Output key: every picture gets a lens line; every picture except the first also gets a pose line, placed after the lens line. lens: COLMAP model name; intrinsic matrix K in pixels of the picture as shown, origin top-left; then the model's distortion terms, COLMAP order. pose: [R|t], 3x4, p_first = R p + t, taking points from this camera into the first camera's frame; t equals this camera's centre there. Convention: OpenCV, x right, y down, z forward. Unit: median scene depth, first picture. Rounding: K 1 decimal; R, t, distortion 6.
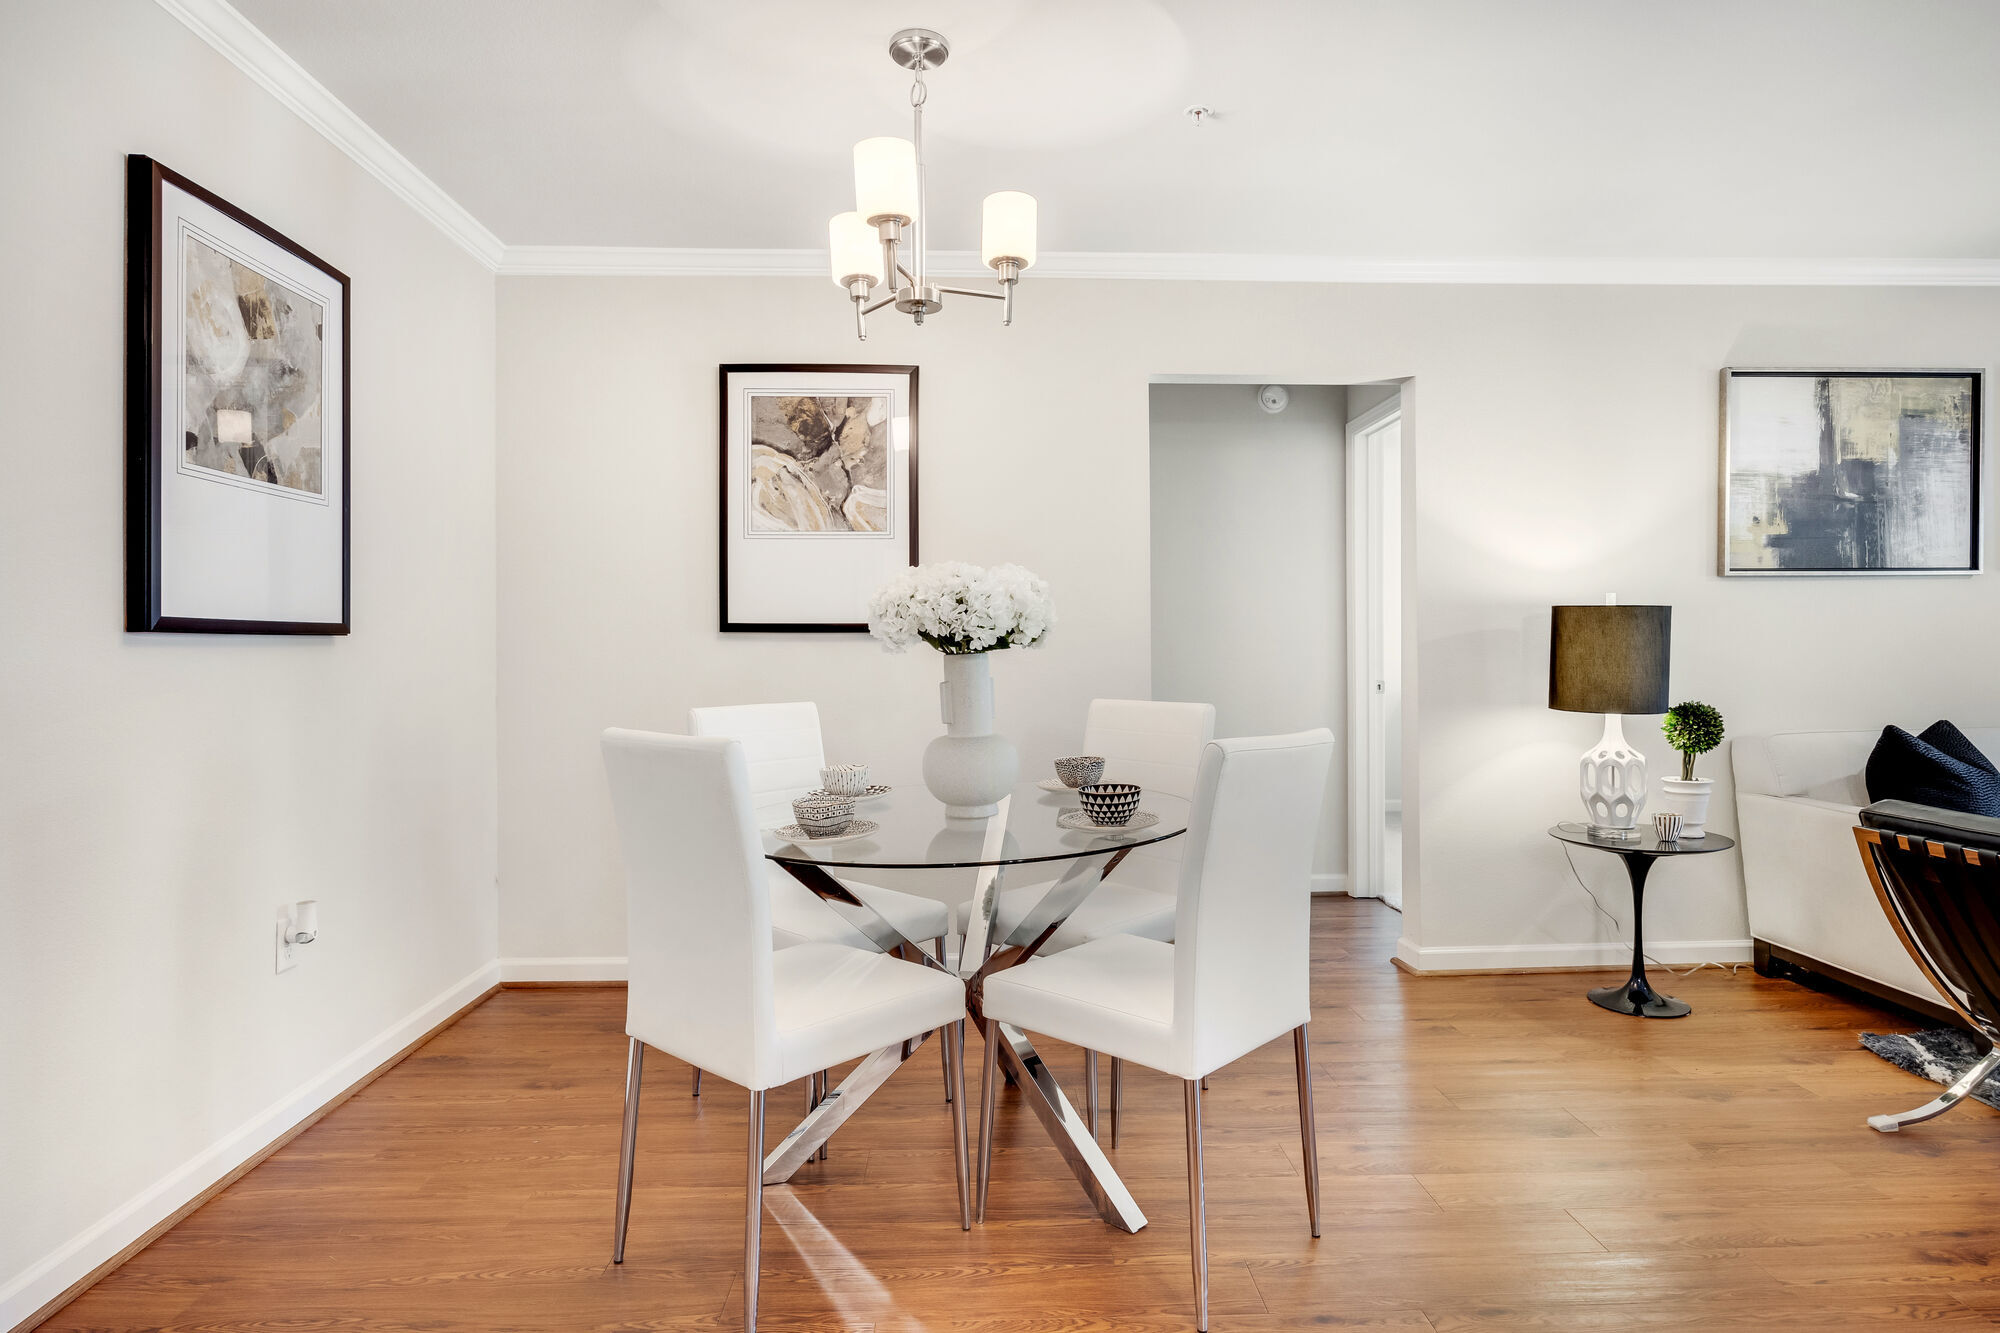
lens RADIAL K [[1084.2, 0, 1002.6], [0, 1084.2, 634.2], [0, 0, 1]] dist [0.028477, -0.000378]
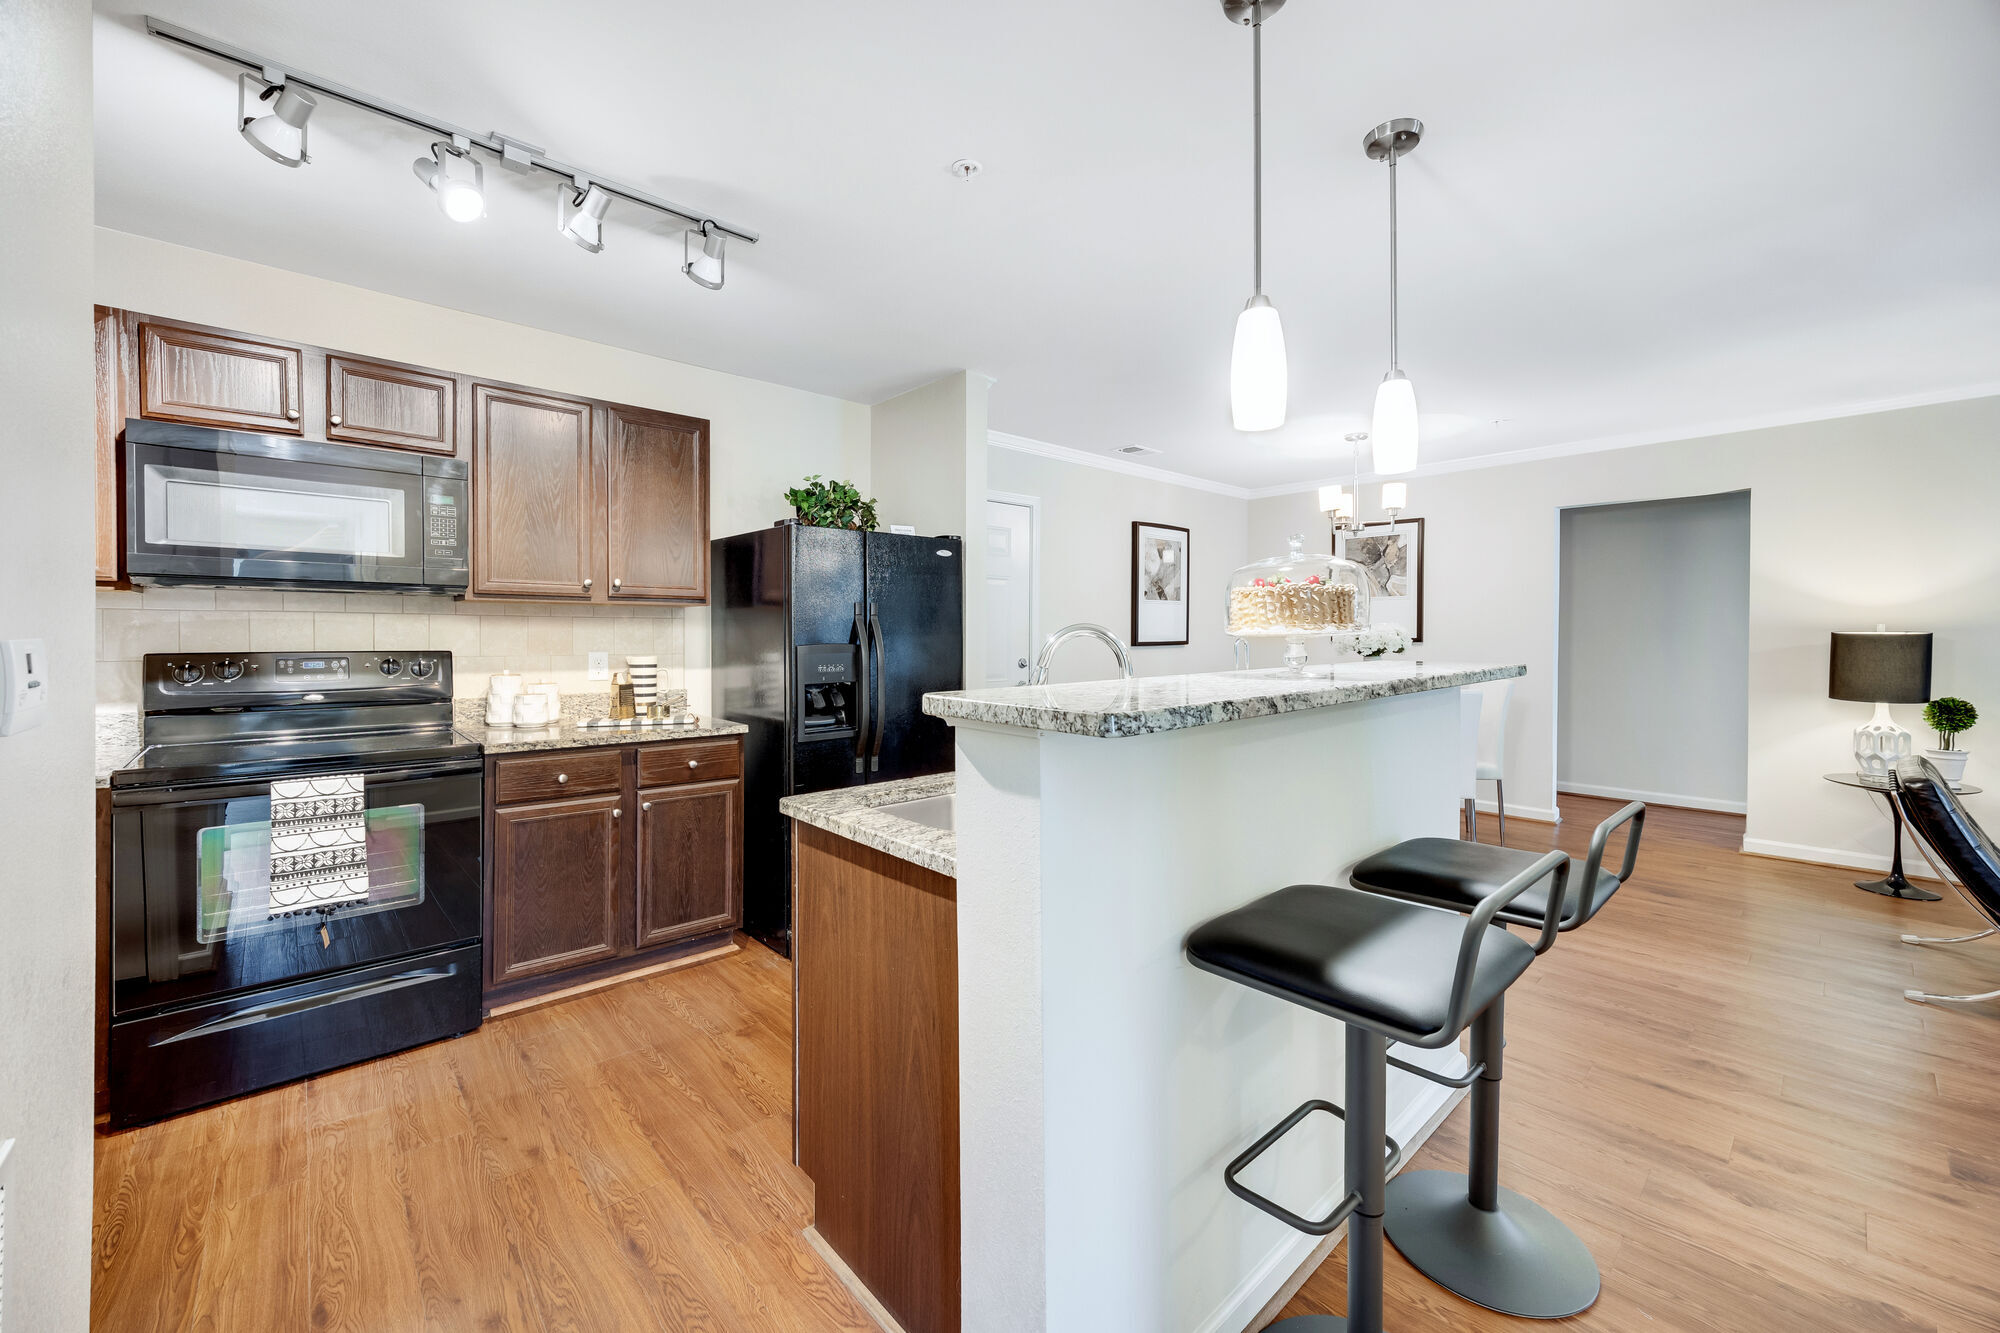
lens RADIAL K [[783.4, 0, 1000.1], [0, 783.4, 632.0], [0, 0, 1]] dist [0.000187, 0.000031]
pose [[0.645178, 0.004404, -0.764020, 0.605610], [0.009591, 0.999858, 0.013863, -0.056255], [0.763972, -0.016271, 0.645044, -0.676145]]
